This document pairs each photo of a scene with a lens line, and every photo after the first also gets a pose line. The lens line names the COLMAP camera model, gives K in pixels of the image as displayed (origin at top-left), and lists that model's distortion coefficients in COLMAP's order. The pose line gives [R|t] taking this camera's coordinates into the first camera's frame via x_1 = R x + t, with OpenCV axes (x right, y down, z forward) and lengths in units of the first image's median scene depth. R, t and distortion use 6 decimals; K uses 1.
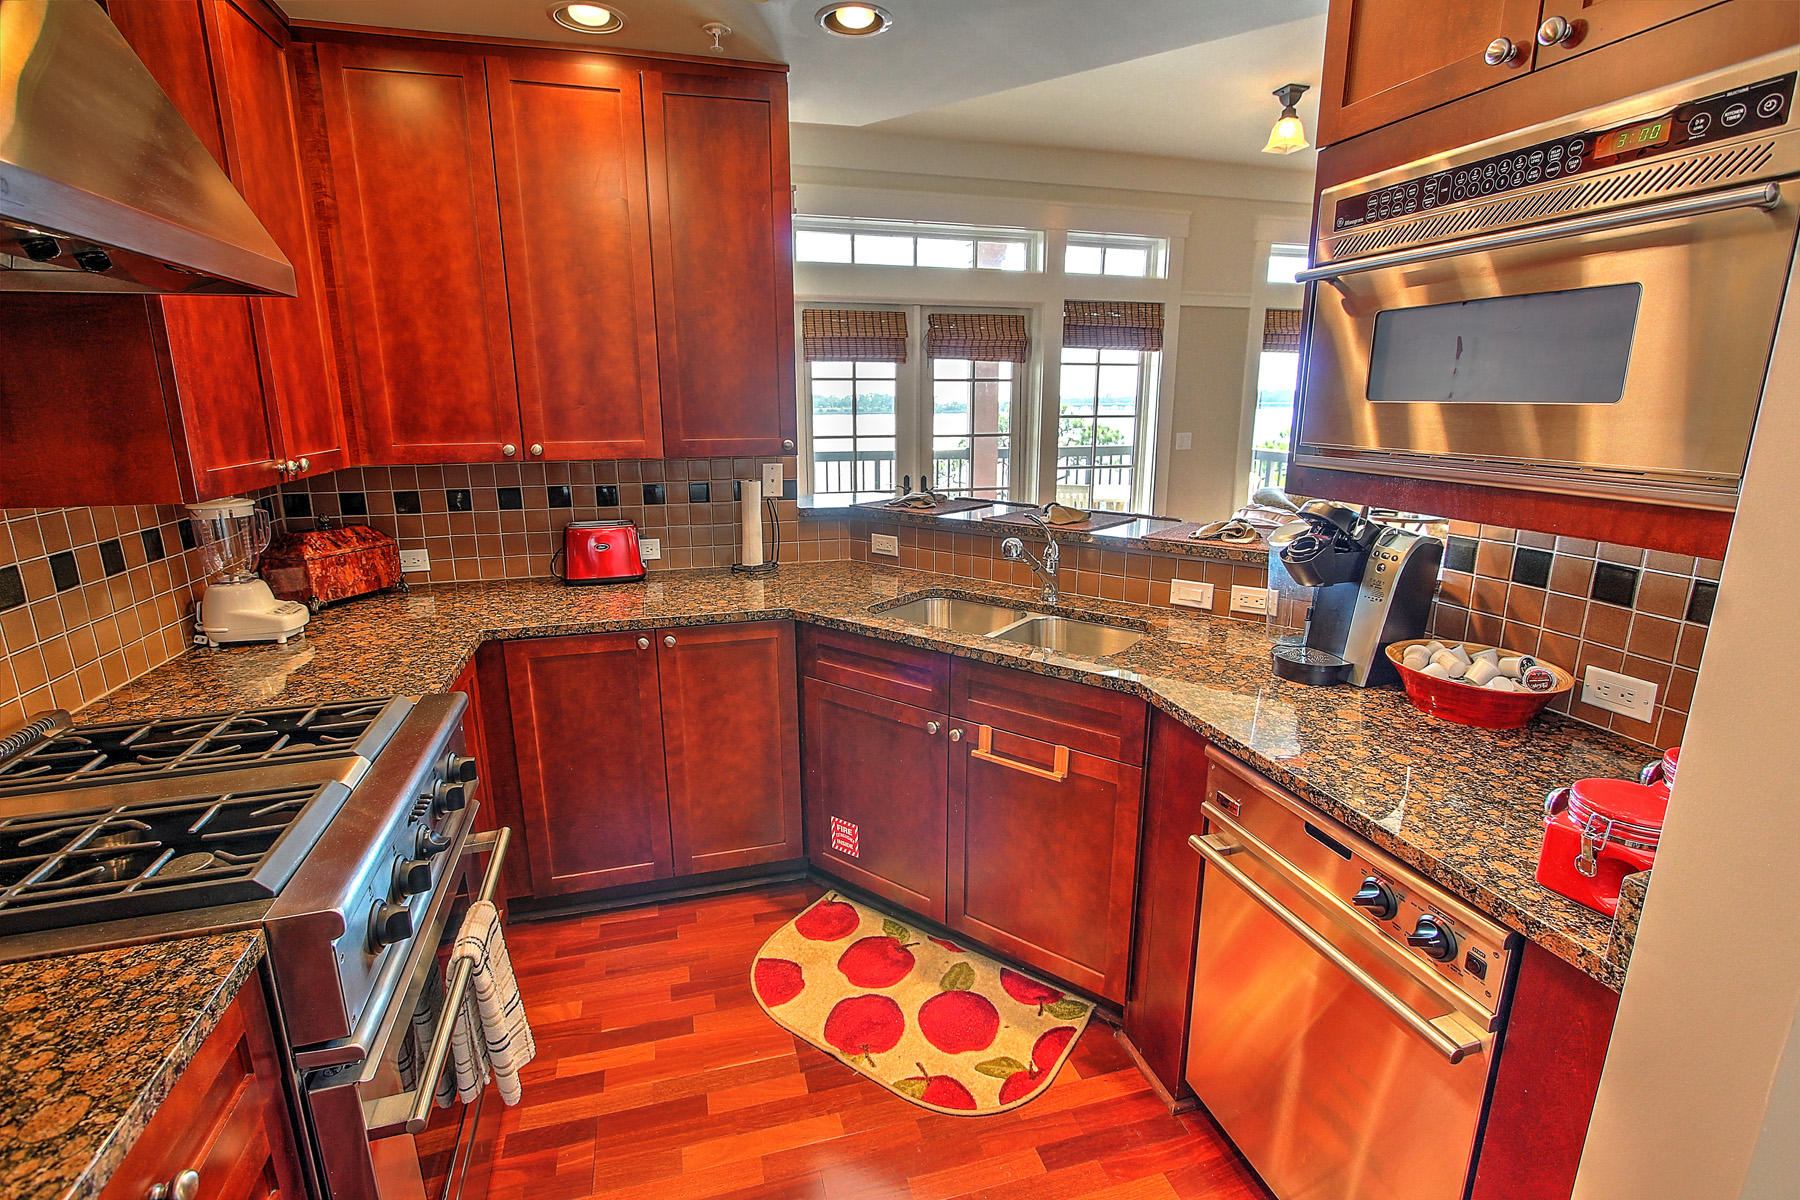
lens RADIAL K [[826.3, 0, 898.1], [0, 826.3, 587.3], [0, 0, 1]] dist [-0.017251, 0.002135]
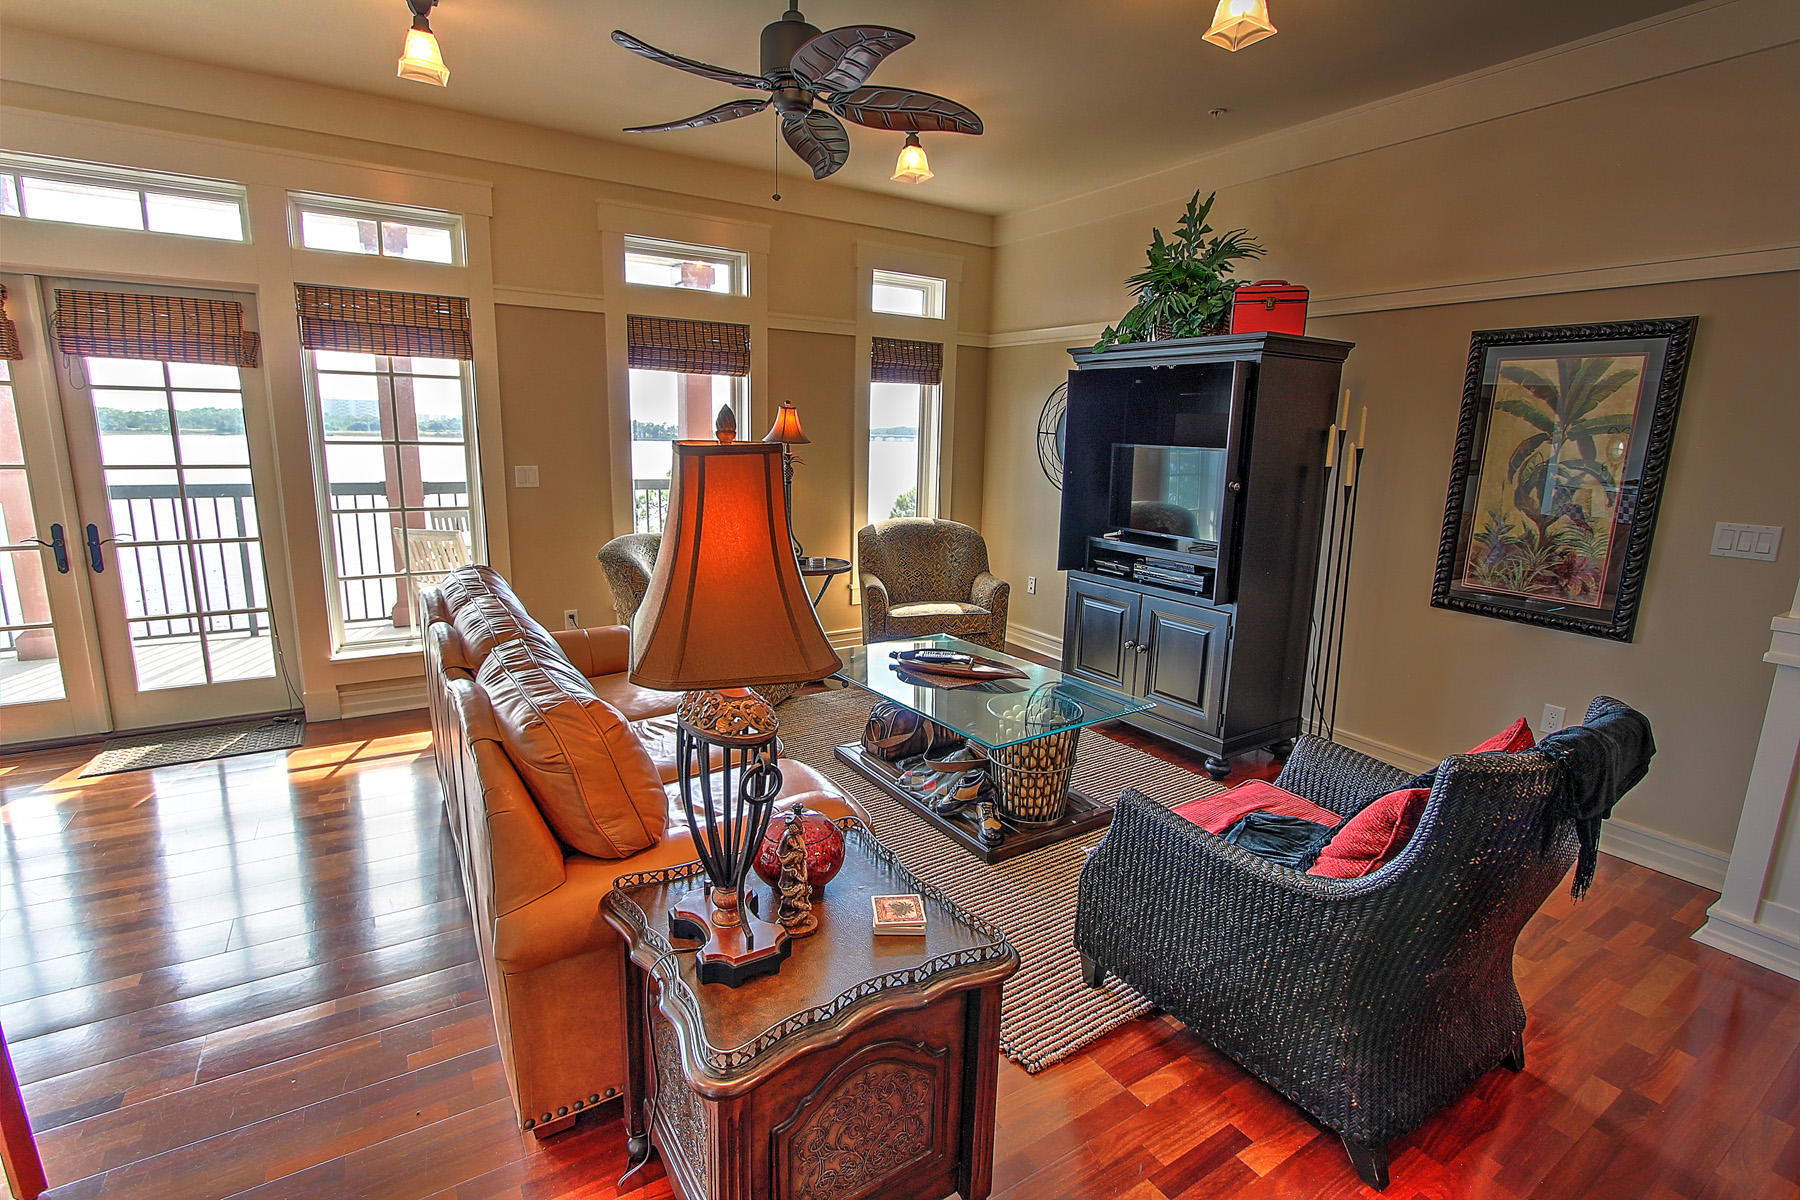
lens RADIAL K [[826.3, 0, 917.5], [0, 826.3, 593.8], [0, 0, 1]] dist [-0.017251, 0.002135]
pose [[0.959010, -0.029939, 0.281785, 1.115832], [0.037219, 0.999097, -0.020516, -0.080972], [-0.280916, 0.030163, 0.959258, 0.333424]]
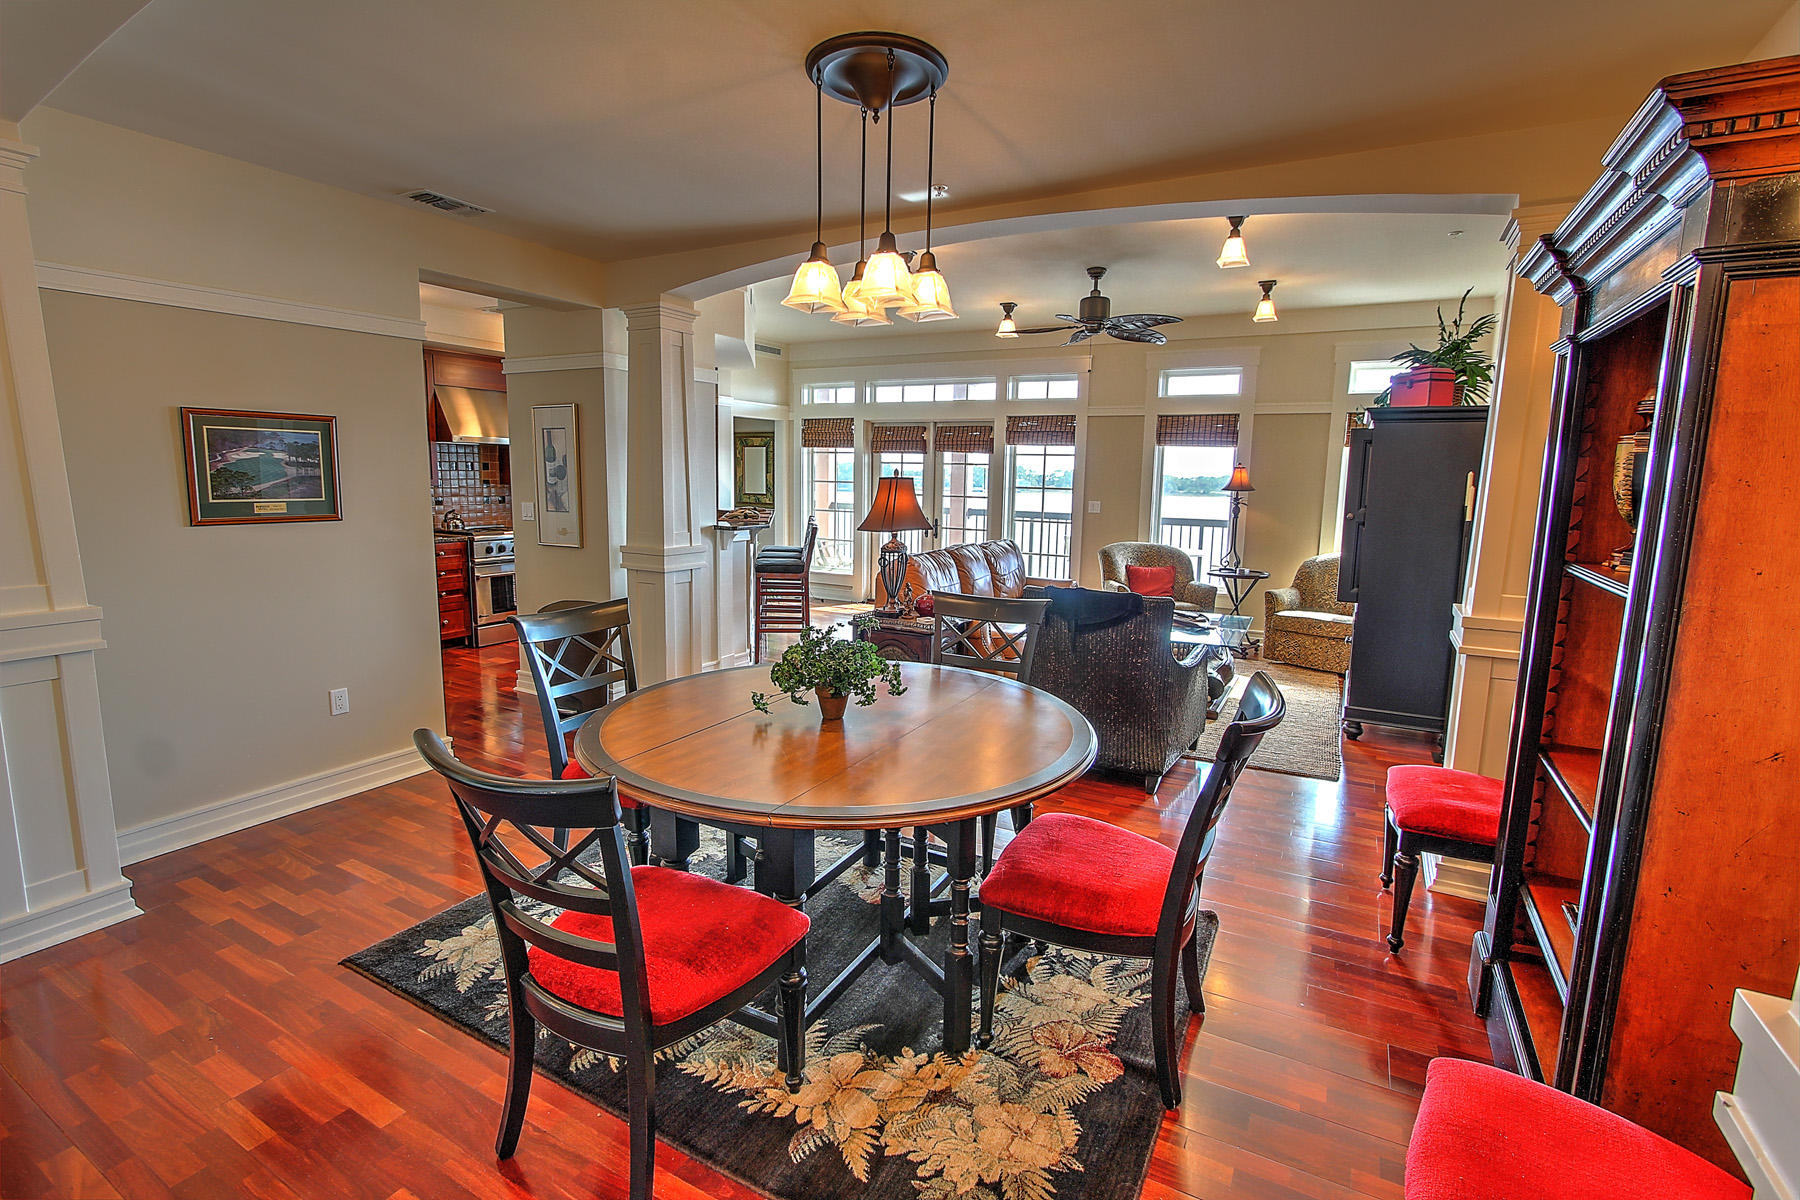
lens RADIAL K [[826.3, 0, 900.7], [0, 826.3, 591.0], [0, 0, 1]] dist [-0.017251, 0.002135]
pose [[0.715991, 0.115131, -0.688551, 2.605376], [-0.176853, 0.984047, -0.019360, 0.130021], [0.675337, 0.135634, 0.724930, -0.601937]]
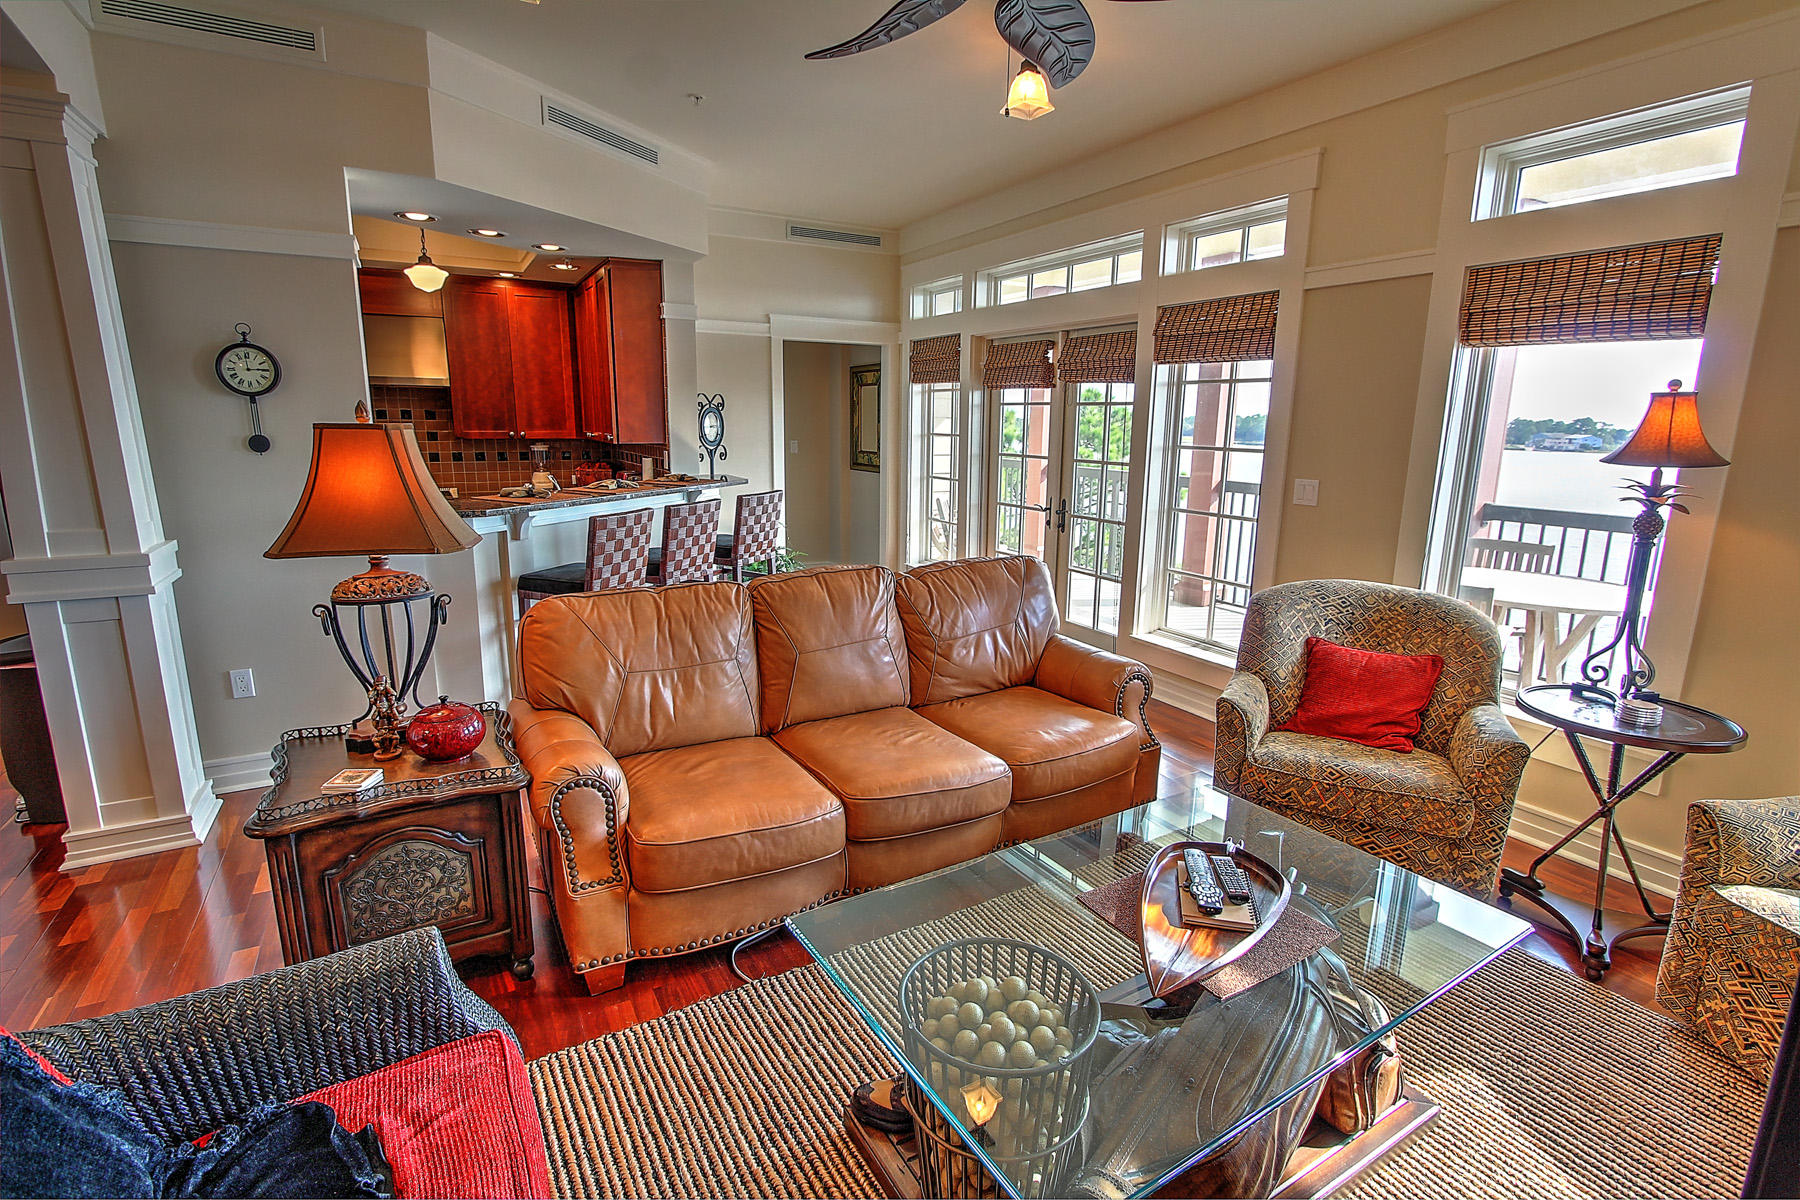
lens RADIAL K [[826.3, 0, 895.3], [0, 826.3, 590.0], [0, 0, 1]] dist [-0.017251, 0.002135]
pose [[0.235277, 0.202660, -0.950565, 2.124247], [-0.233179, 0.961225, 0.147218, -0.286166], [0.943542, 0.187015, 0.273410, 1.227992]]
